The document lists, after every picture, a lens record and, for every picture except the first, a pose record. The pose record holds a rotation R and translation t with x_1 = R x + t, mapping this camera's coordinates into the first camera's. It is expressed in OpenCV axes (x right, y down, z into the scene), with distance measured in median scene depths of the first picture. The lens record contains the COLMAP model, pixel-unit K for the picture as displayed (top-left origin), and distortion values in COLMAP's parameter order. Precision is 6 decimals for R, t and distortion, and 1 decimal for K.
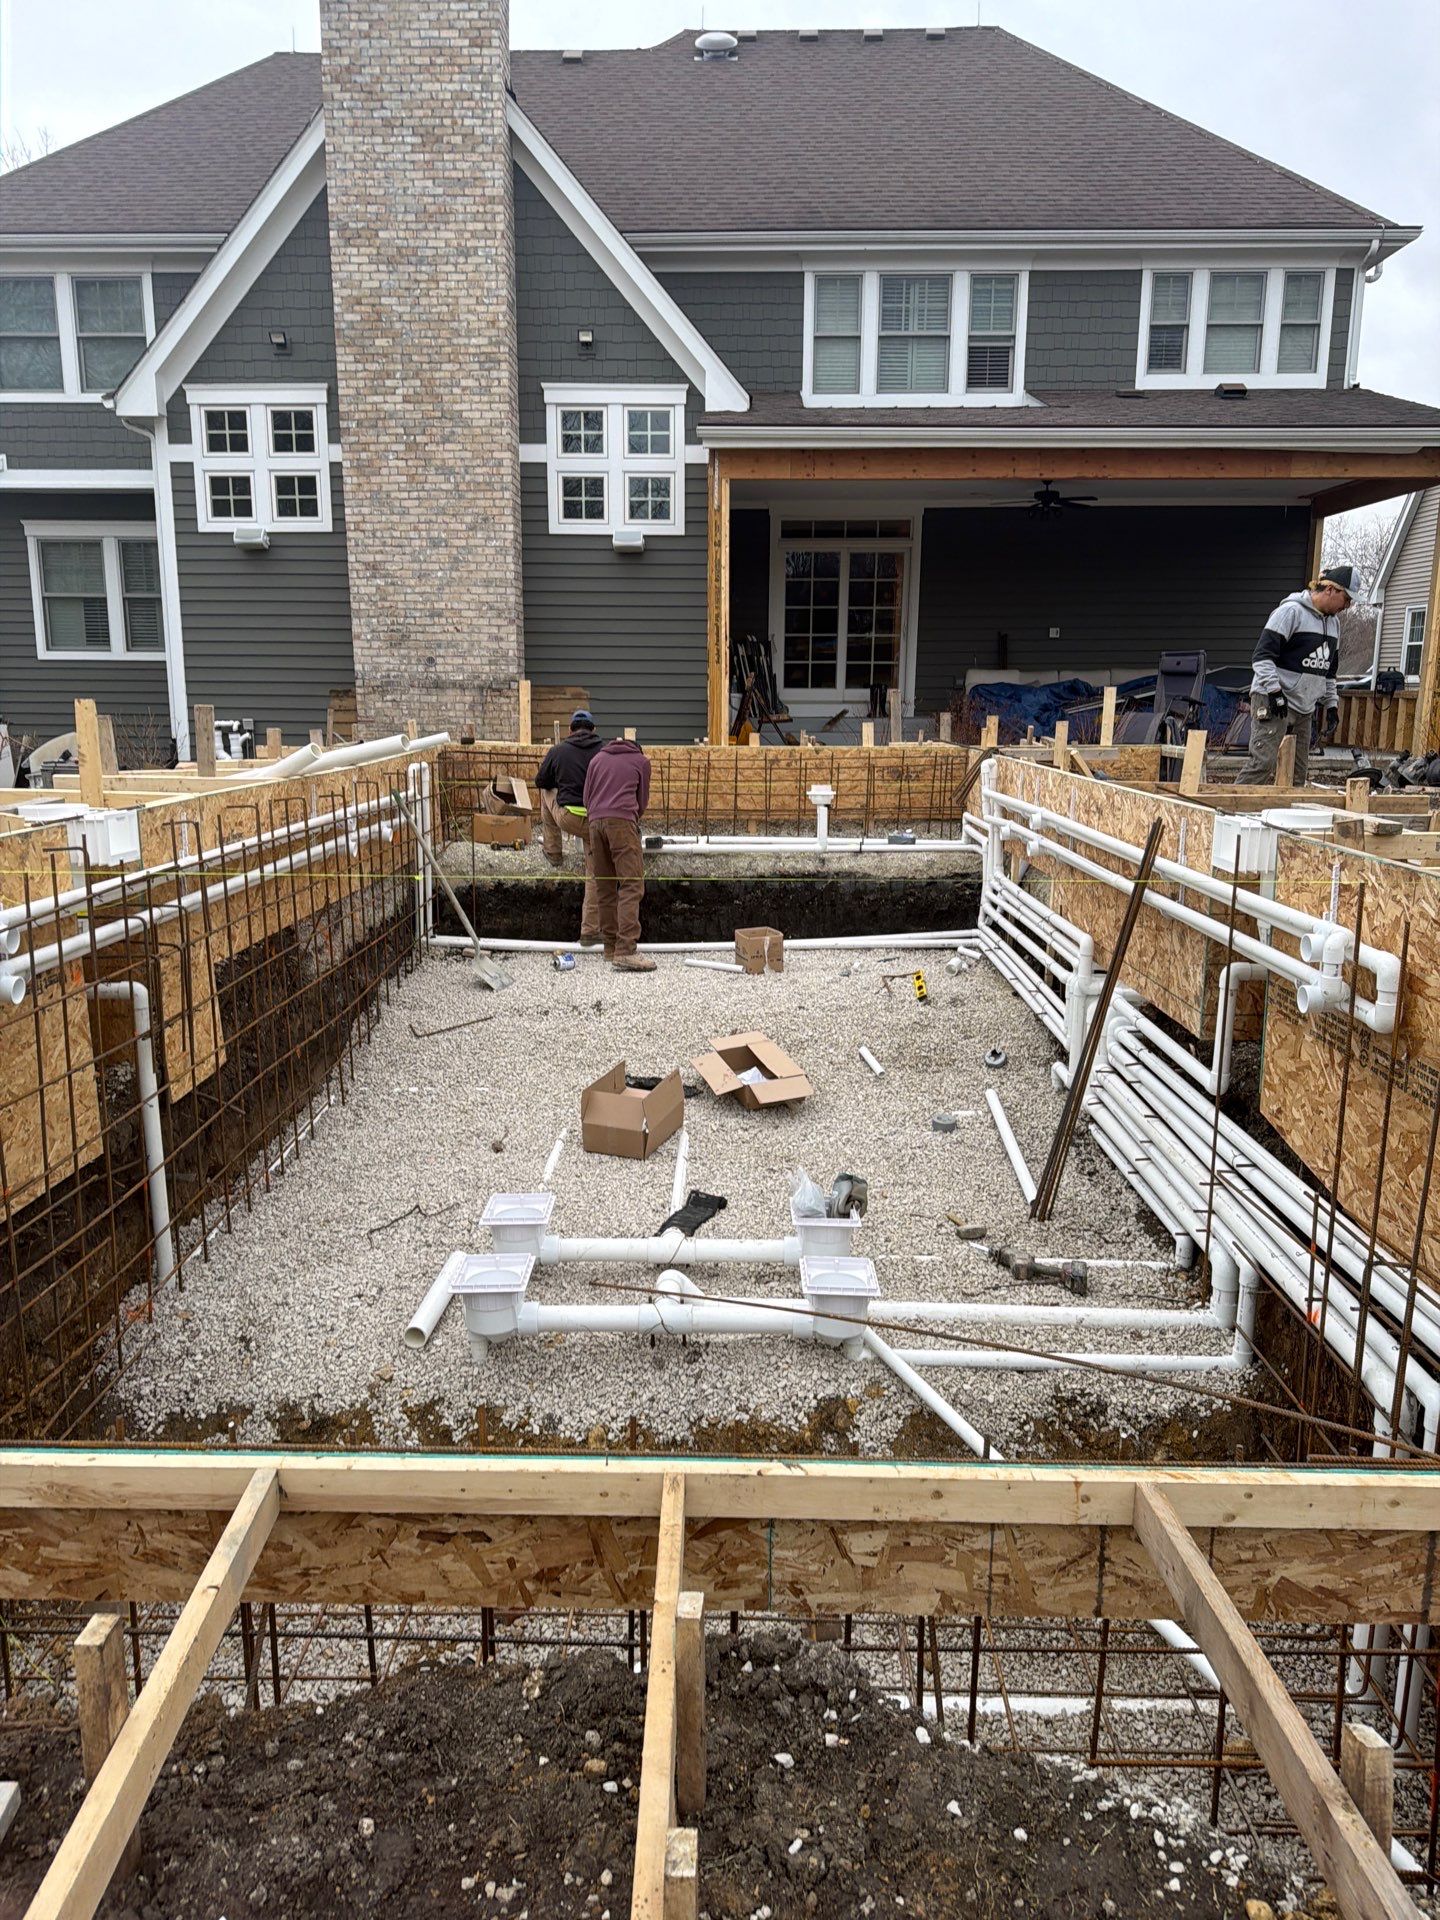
lens RADIAL K [[1350.5, 0, 720.0], [0, 1350.5, 960.0], [0, 0, 1]] dist [0.053584, -0.068042]
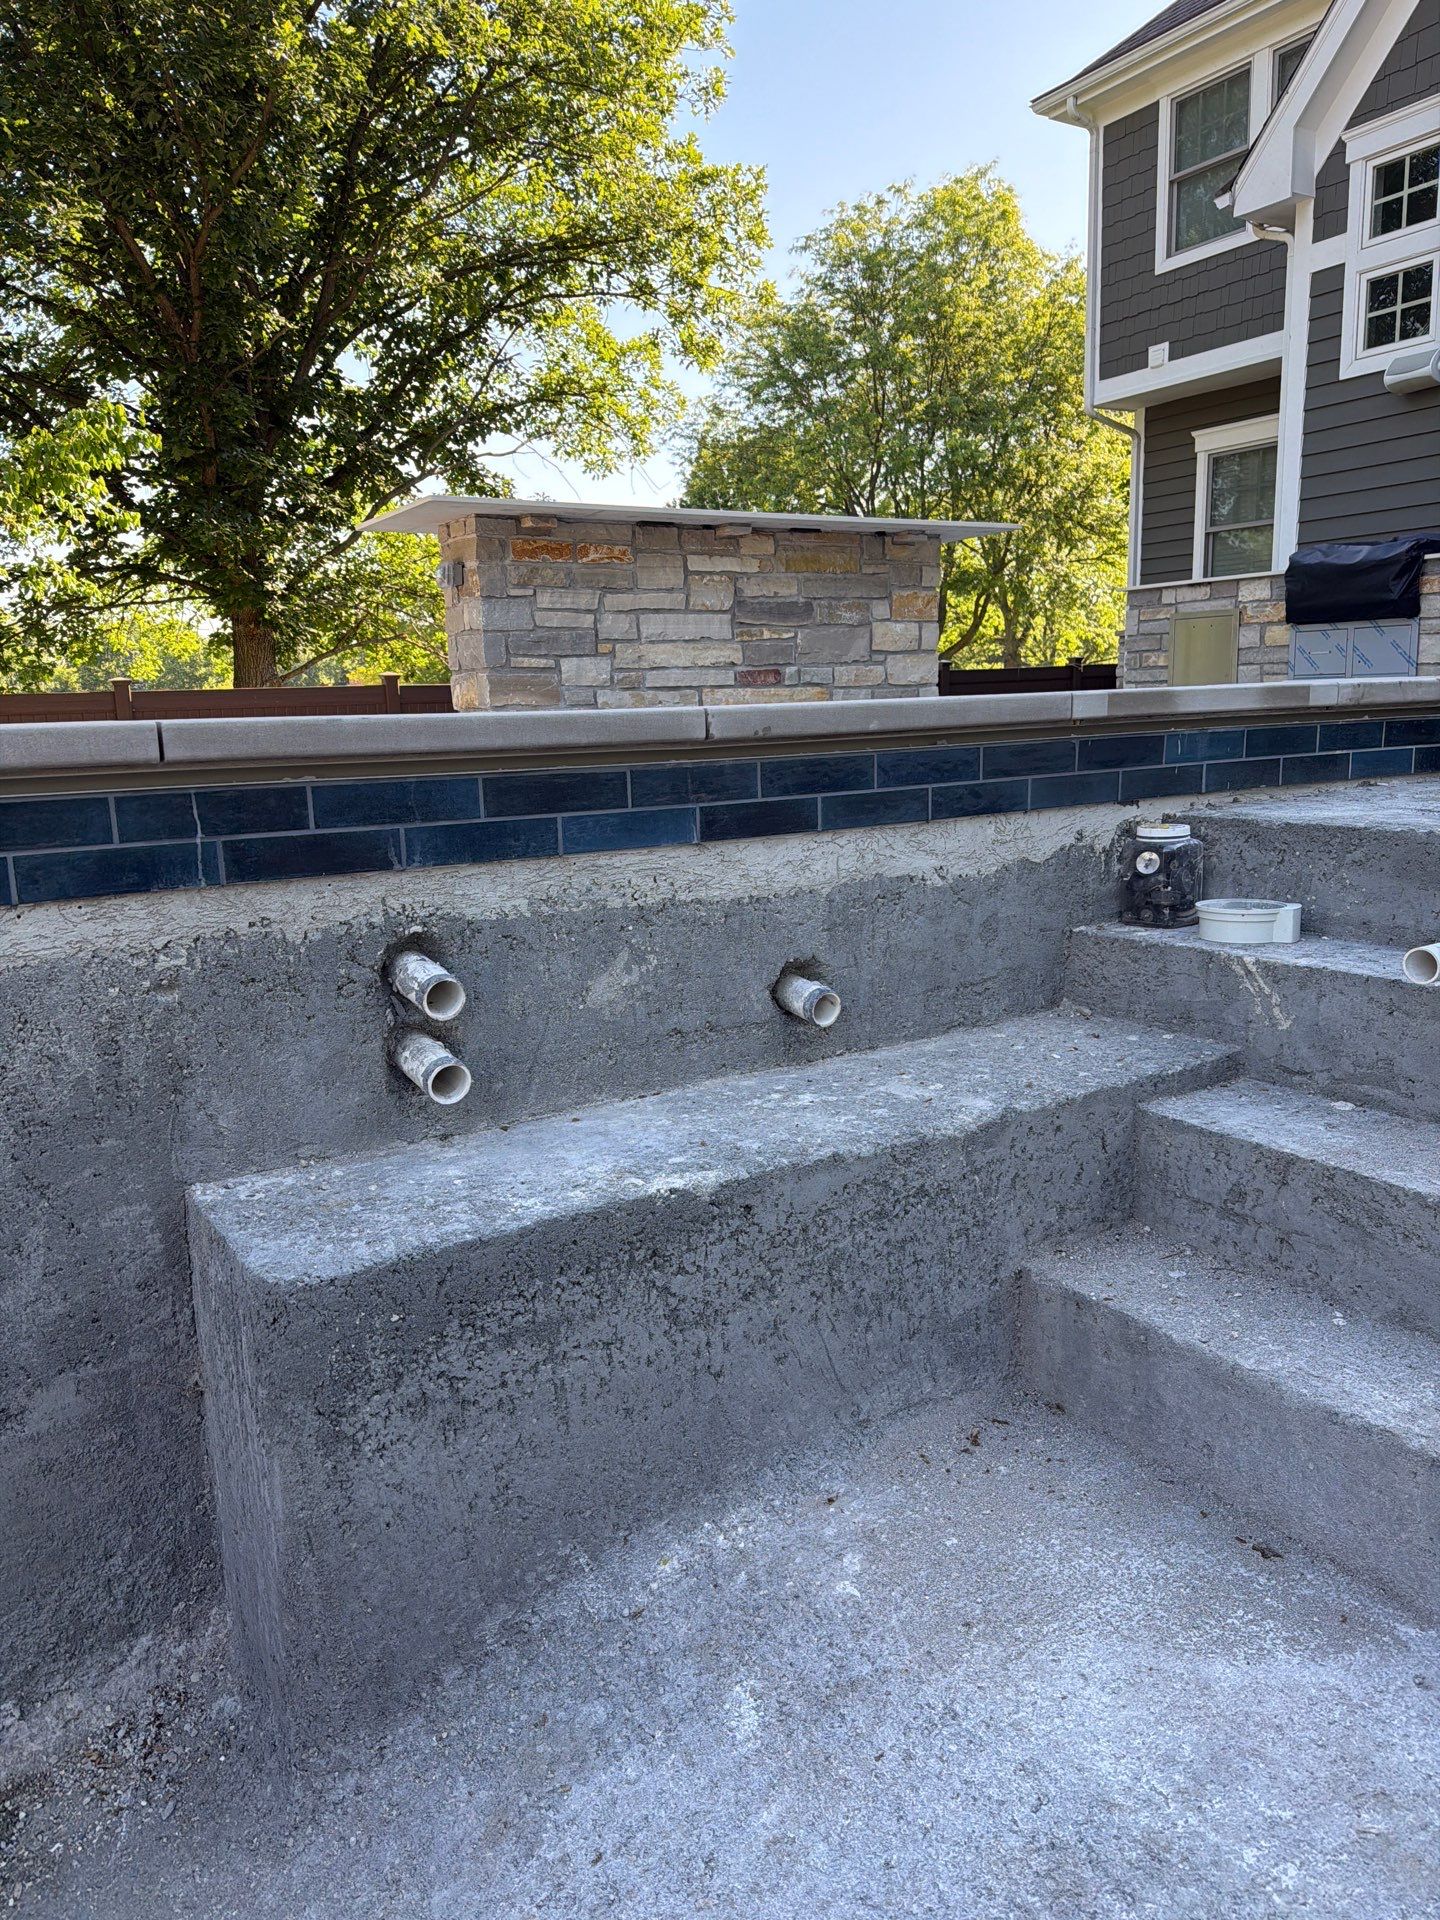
lens RADIAL K [[1335.8, 0, 718.4], [0, 1335.8, 922.0], [0, 0, 1]] dist [0.053284, -0.060914]
pose [[0.533661, 0.125662, -0.836310, 0.003180], [-0.140863, 0.988293, 0.058611, -0.074060], [0.833885, 0.086527, 0.545114, 0.478793]]
